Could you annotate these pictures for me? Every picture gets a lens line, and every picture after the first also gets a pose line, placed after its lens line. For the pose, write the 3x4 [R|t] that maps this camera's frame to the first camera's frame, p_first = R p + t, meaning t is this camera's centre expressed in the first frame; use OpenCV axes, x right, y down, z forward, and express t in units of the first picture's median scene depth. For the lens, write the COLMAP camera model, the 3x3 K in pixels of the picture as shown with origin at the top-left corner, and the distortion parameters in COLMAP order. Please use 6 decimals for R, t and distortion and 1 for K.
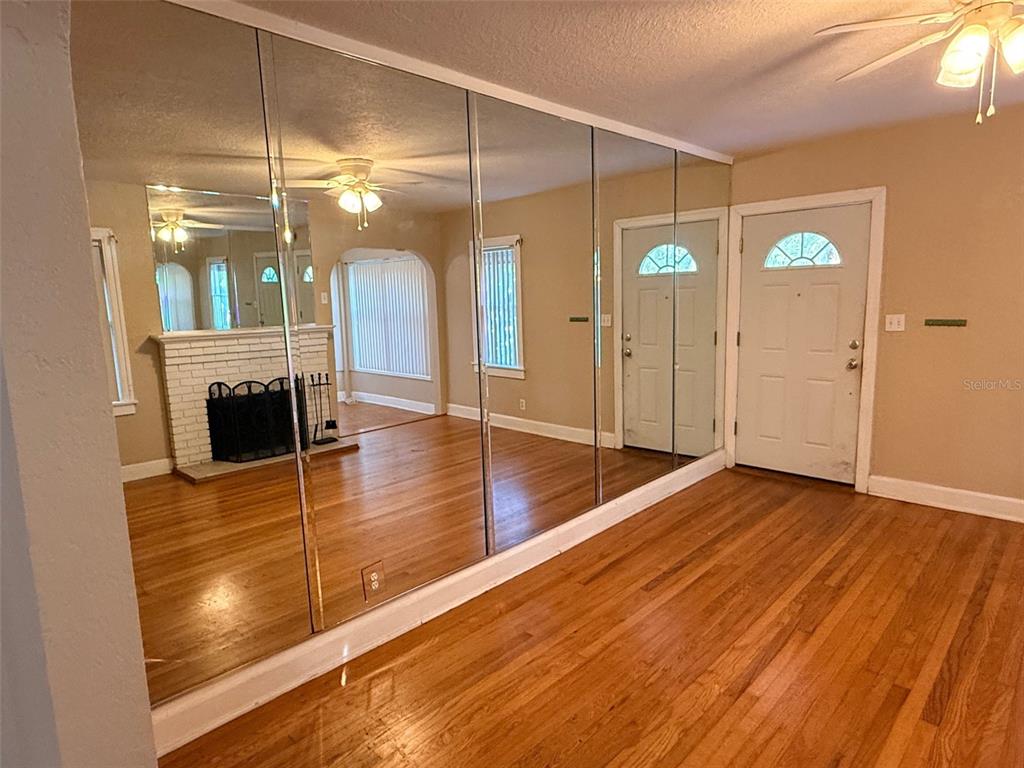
lens RADIAL K [[613.8, 0, 507.4], [0, 613.8, 386.9], [0, 0, 1]] dist [0.005308, 0.000001]
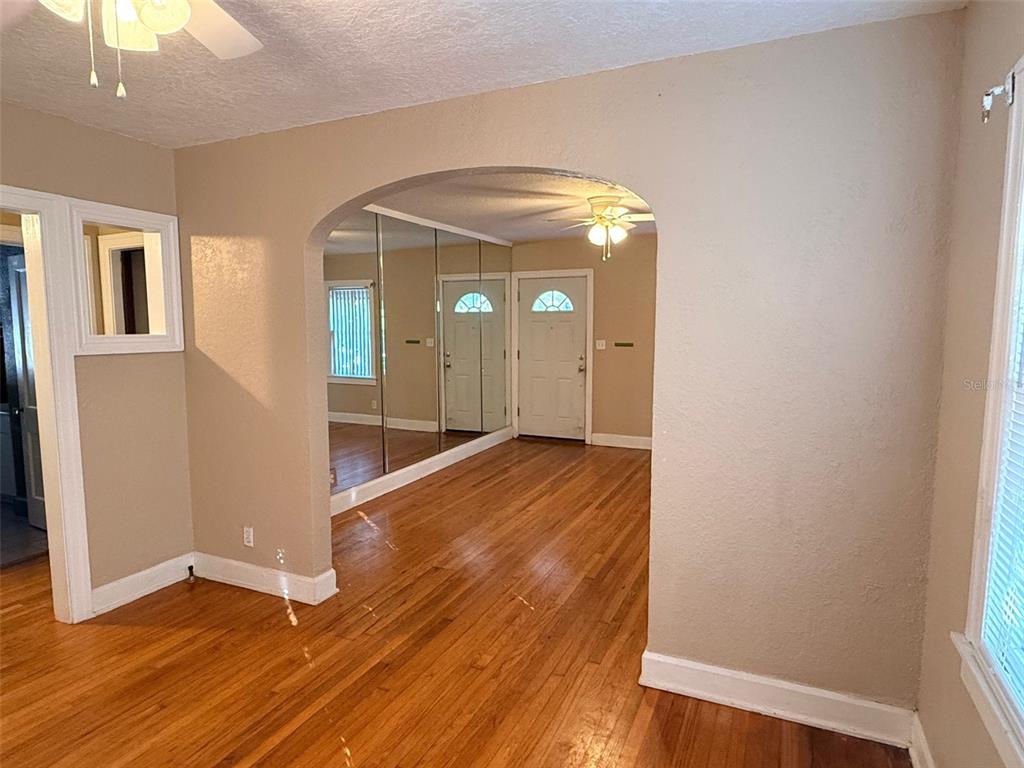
lens RADIAL K [[613.8, 0, 509.3], [0, 613.8, 388.4], [0, 0, 1]] dist [0.005308, 0.000001]
pose [[0.942746, -0.009972, 0.333363, -0.209992], [0.026245, 0.998671, -0.044347, 0.093690], [-0.332478, 0.050557, 0.941755, -0.574755]]
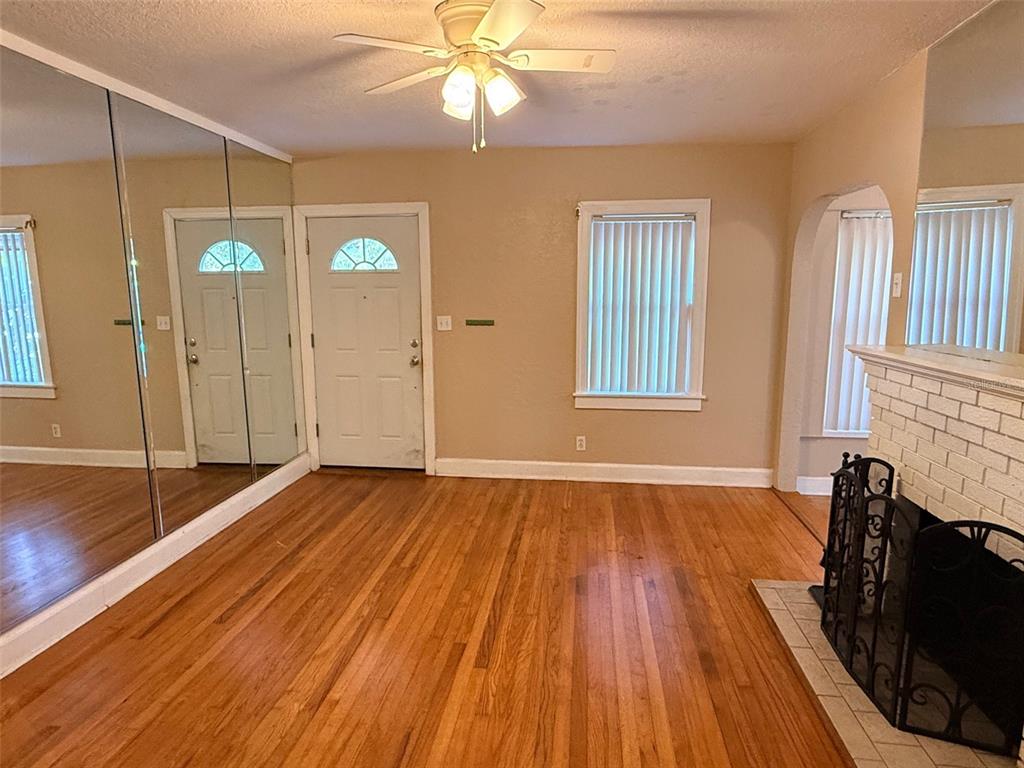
lens RADIAL K [[613.8, 0, 509.8], [0, 613.8, 386.9], [0, 0, 1]] dist [0.005308, 0.000001]
pose [[0.801927, -0.069962, 0.593311, 0.043143], [0.072881, 0.997158, 0.019076, 0.001013], [-0.592960, 0.027943, 0.804747, 0.013511]]
